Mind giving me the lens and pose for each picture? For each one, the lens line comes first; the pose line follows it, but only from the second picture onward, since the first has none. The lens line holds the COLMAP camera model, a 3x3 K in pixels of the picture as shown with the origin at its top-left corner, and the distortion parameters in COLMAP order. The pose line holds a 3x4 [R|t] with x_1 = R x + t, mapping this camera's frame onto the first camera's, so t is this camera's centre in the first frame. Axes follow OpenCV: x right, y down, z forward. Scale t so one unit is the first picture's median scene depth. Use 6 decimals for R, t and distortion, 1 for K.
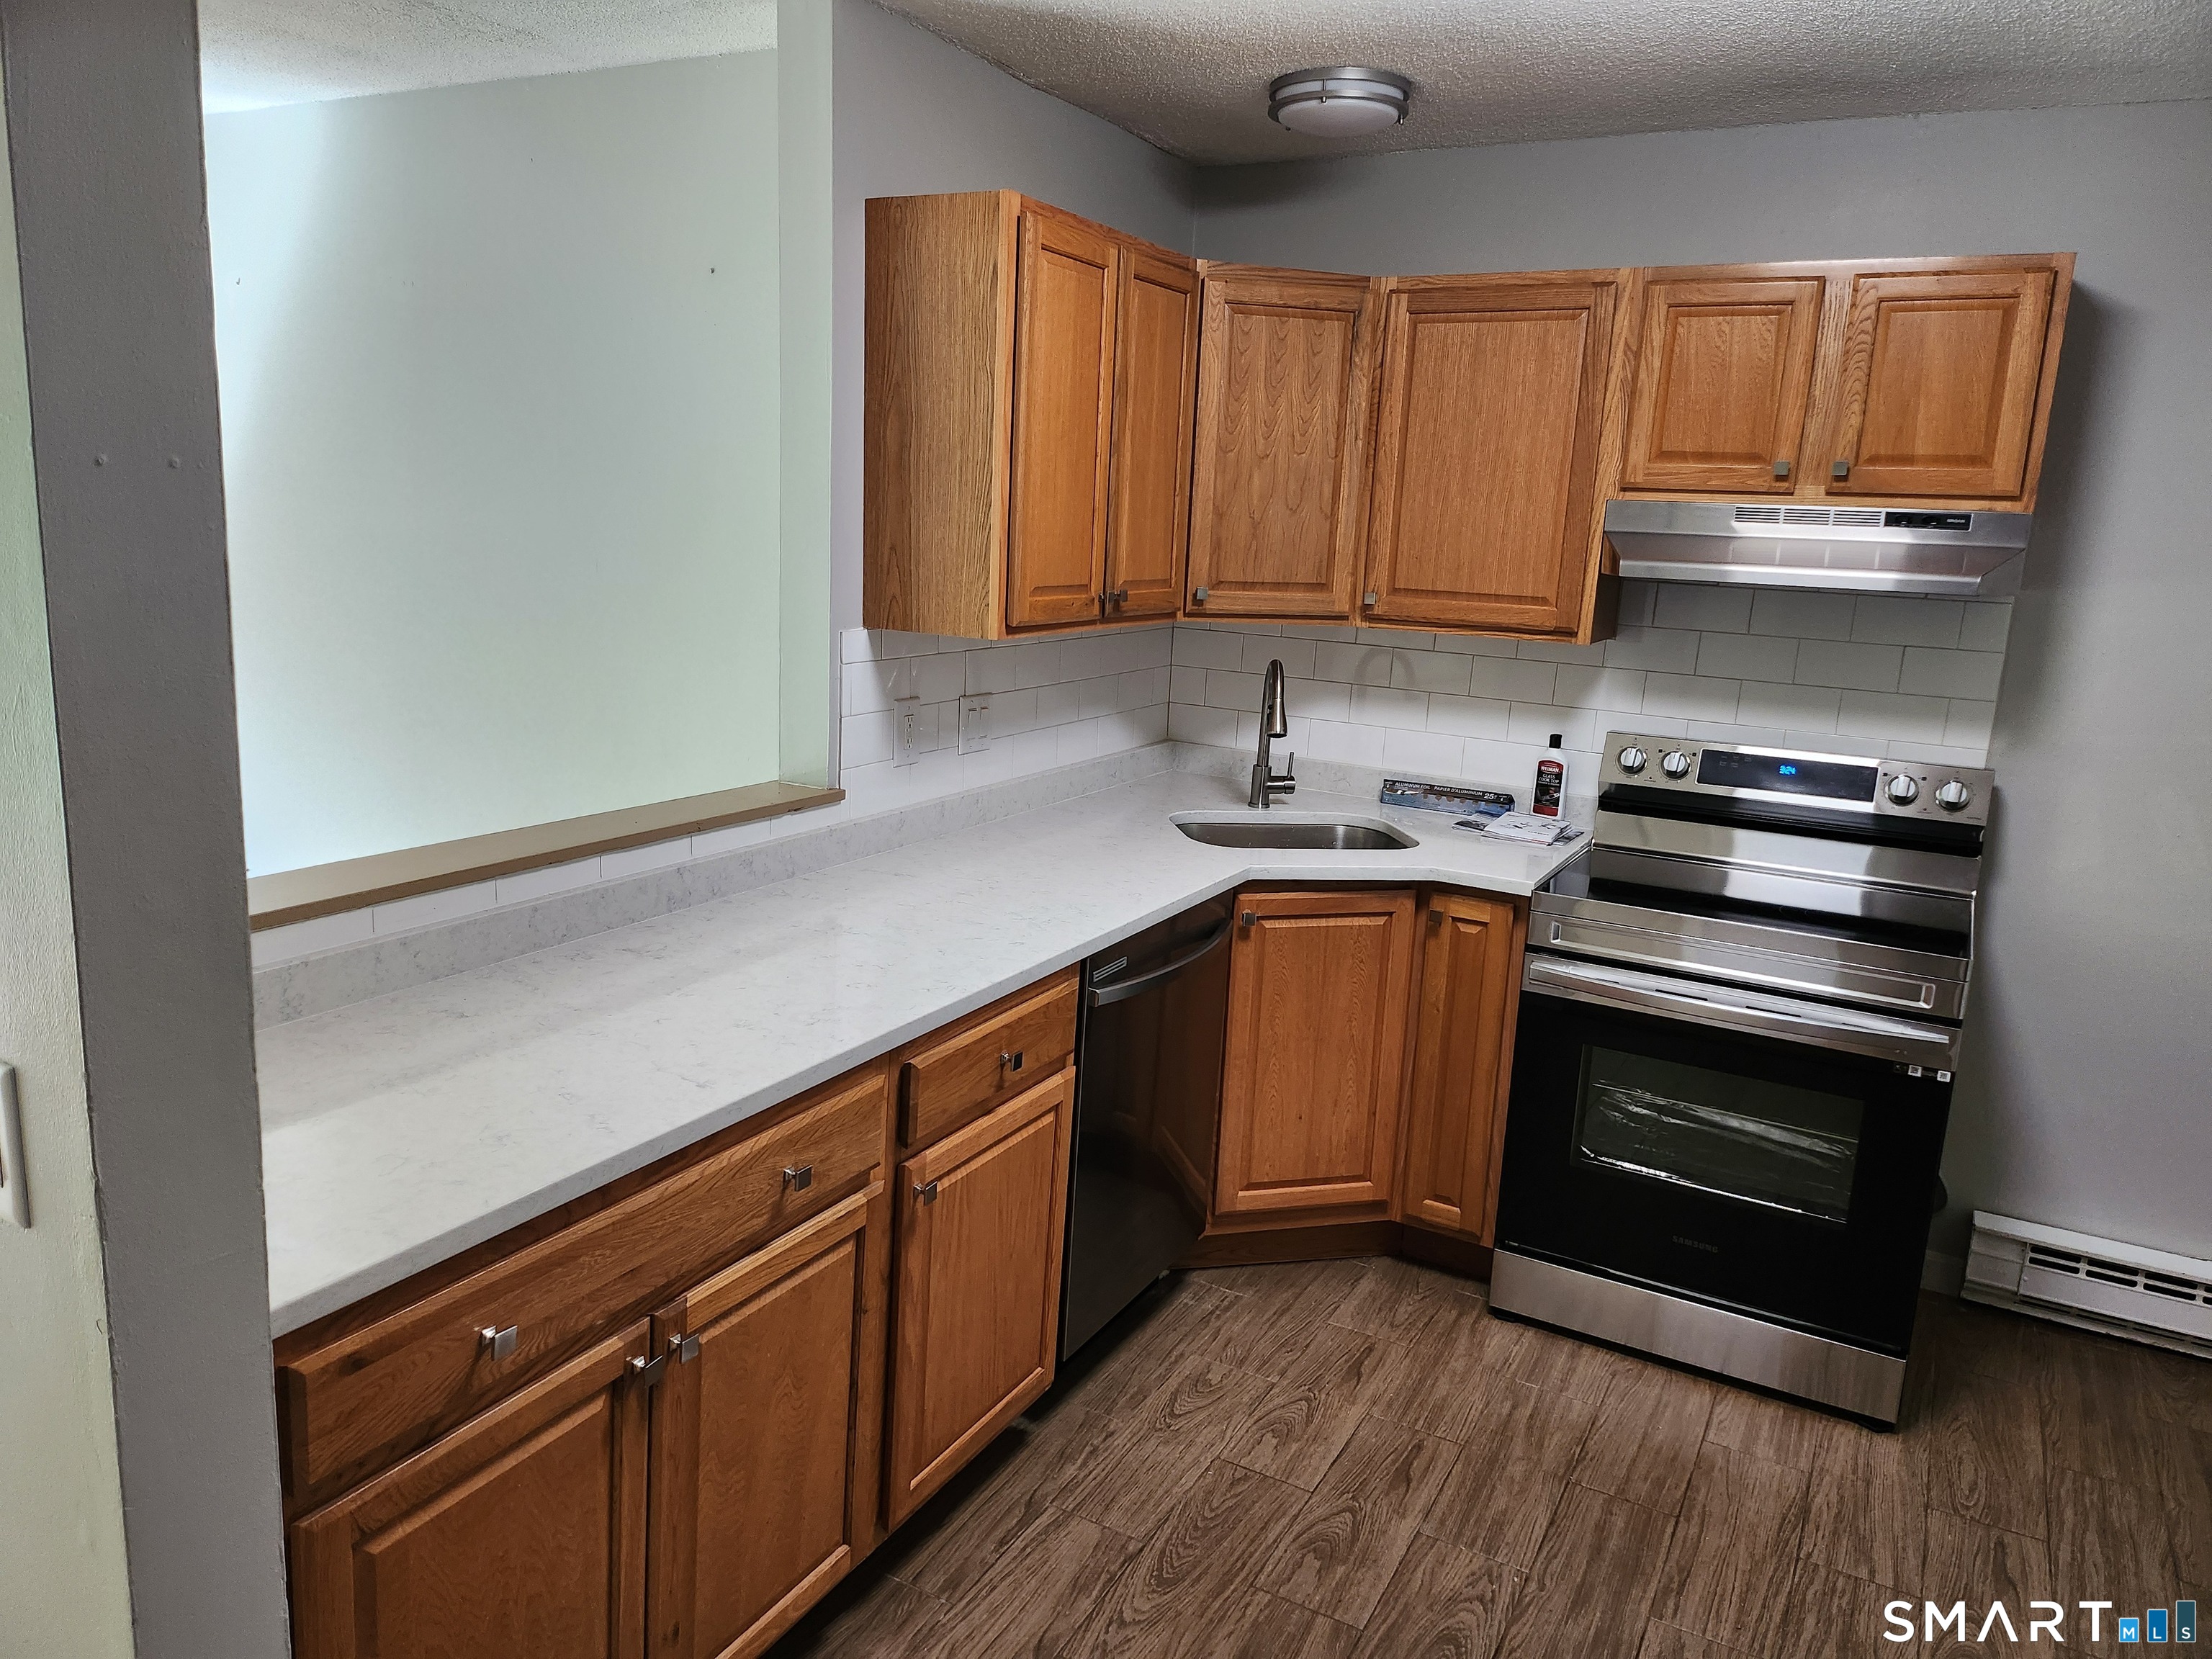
lens RADIAL K [[1561.5, 0, 1087.0], [0, 1561.5, 828.1], [0, 0, 1]] dist [0.064708, -0.057013]
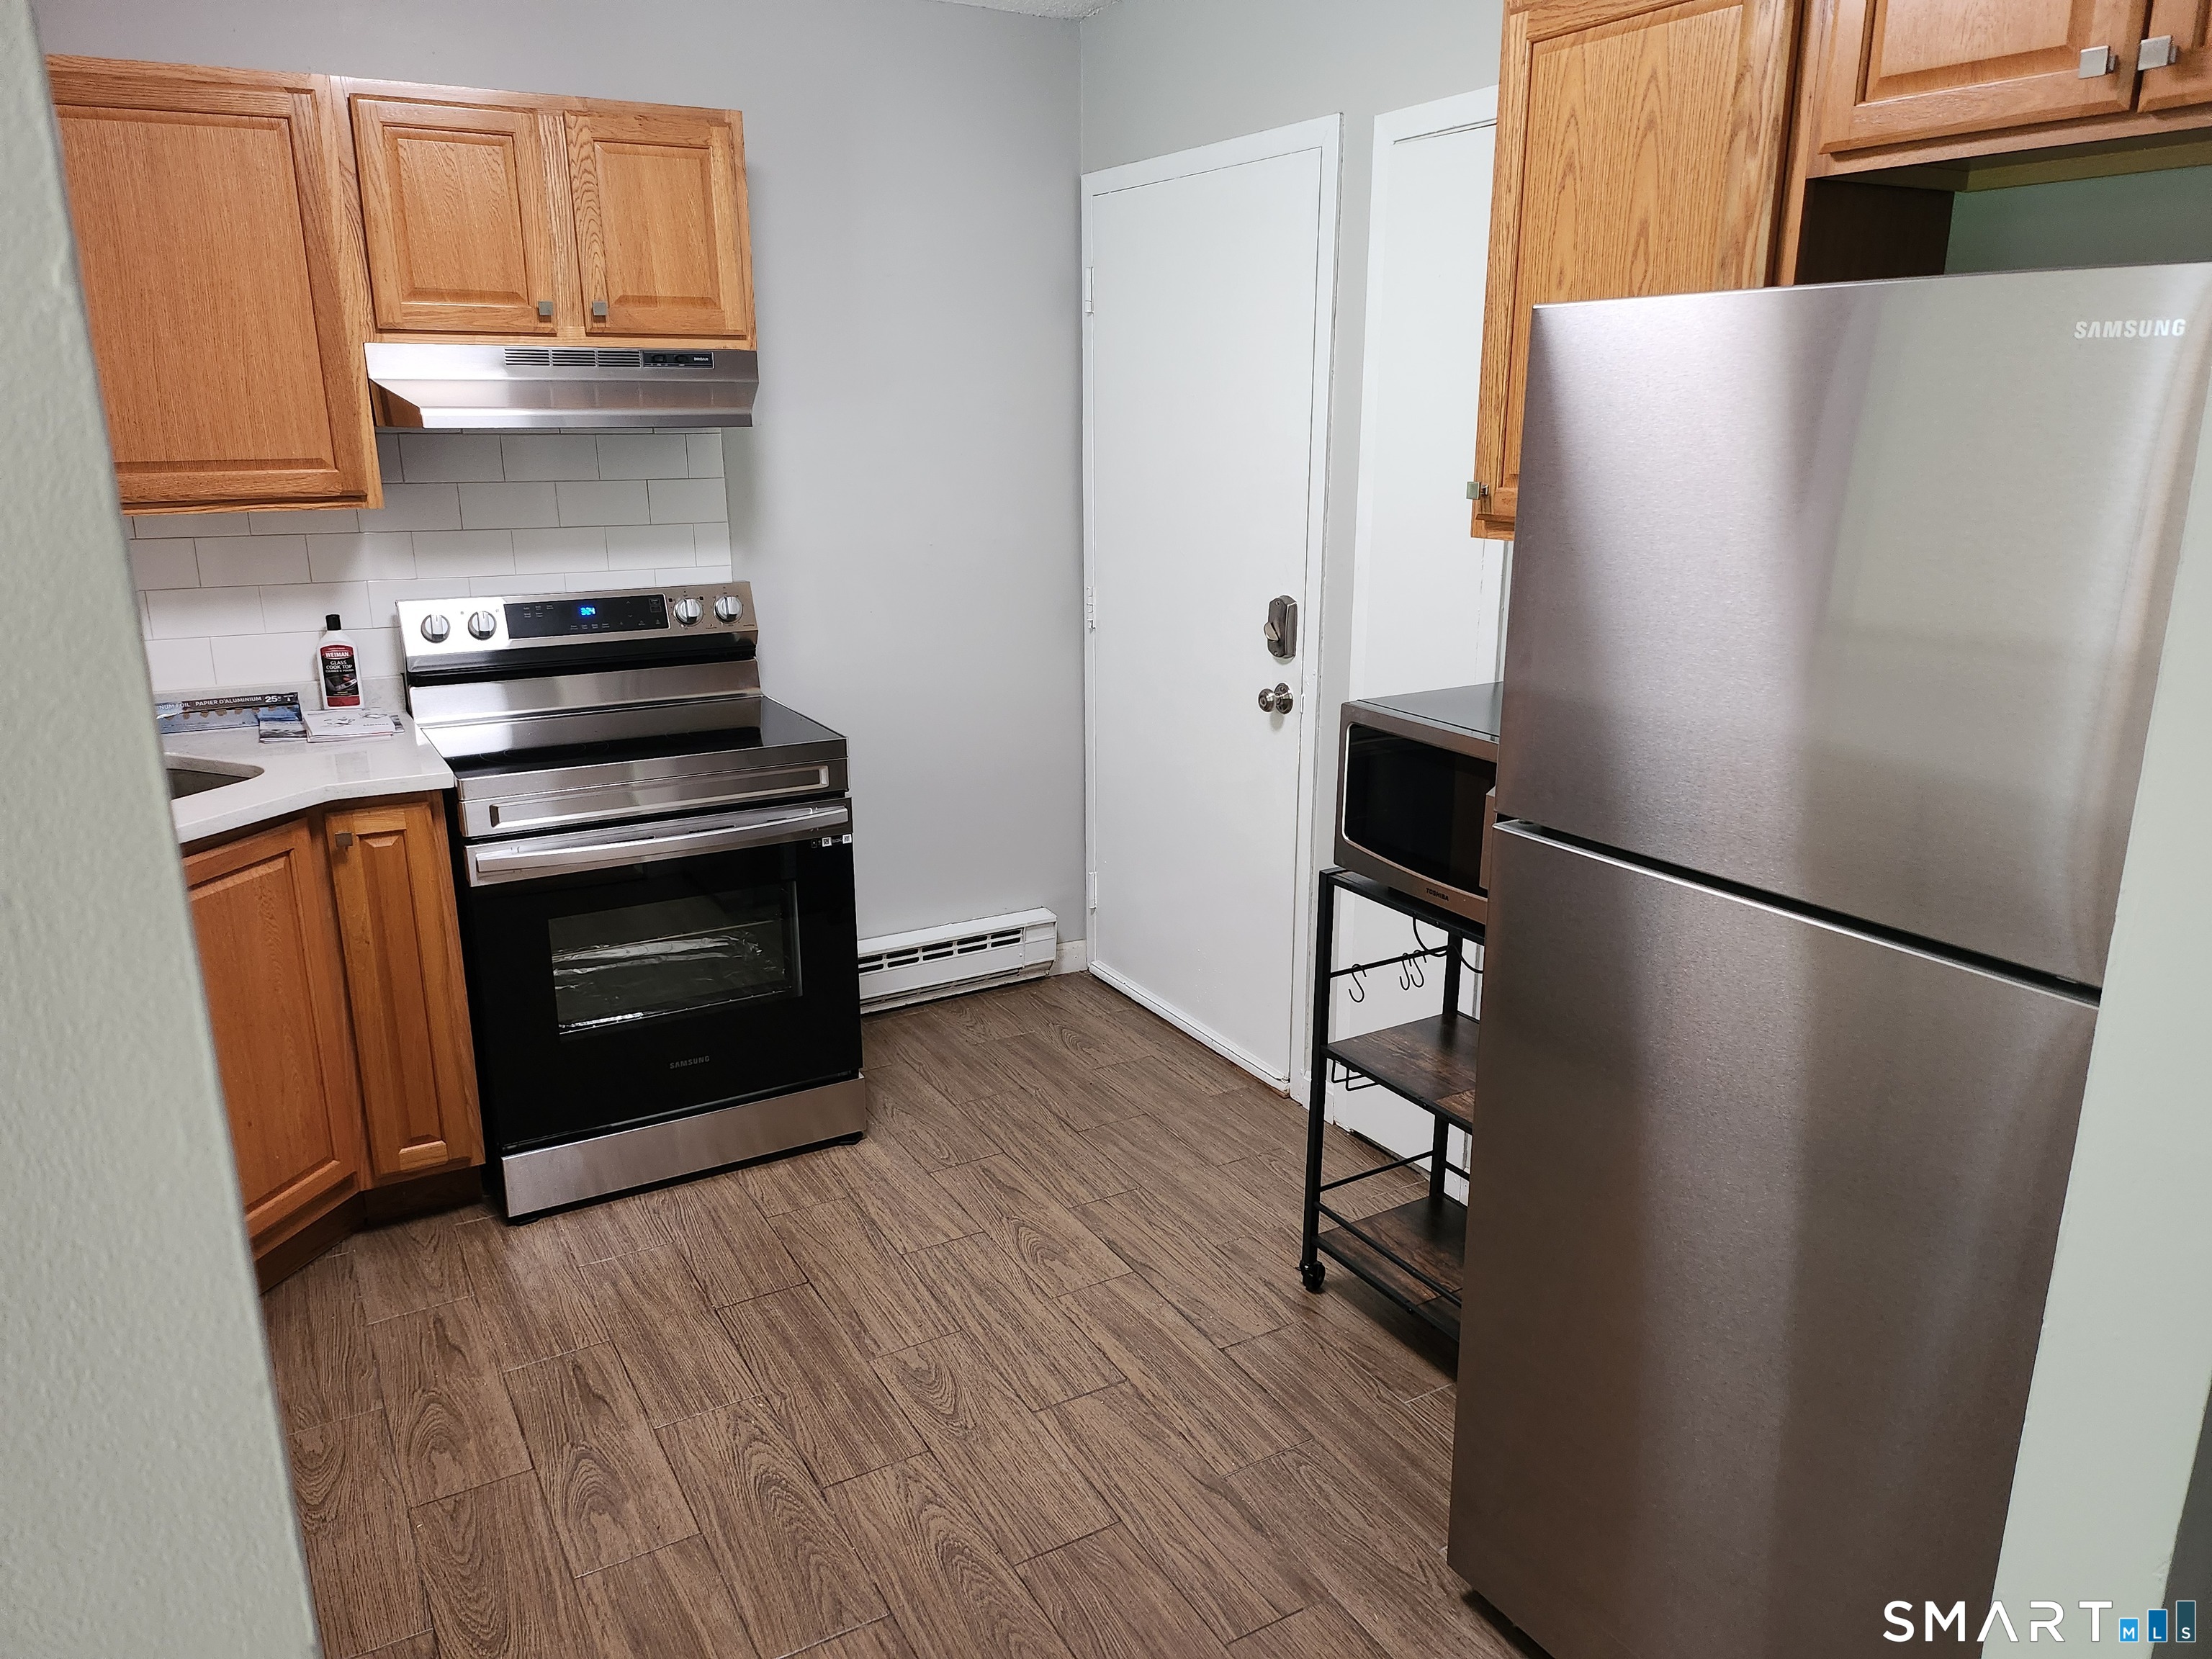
lens RADIAL K [[1561.5, 0, 1107.3], [0, 1561.5, 837.9], [0, 0, 1]] dist [0.064708, -0.057013]
pose [[0.512064, -0.282514, 0.811158, -0.274757], [0.198415, 0.957726, 0.208308, -0.043876], [-0.835717, 0.054279, 0.546472, 0.172123]]
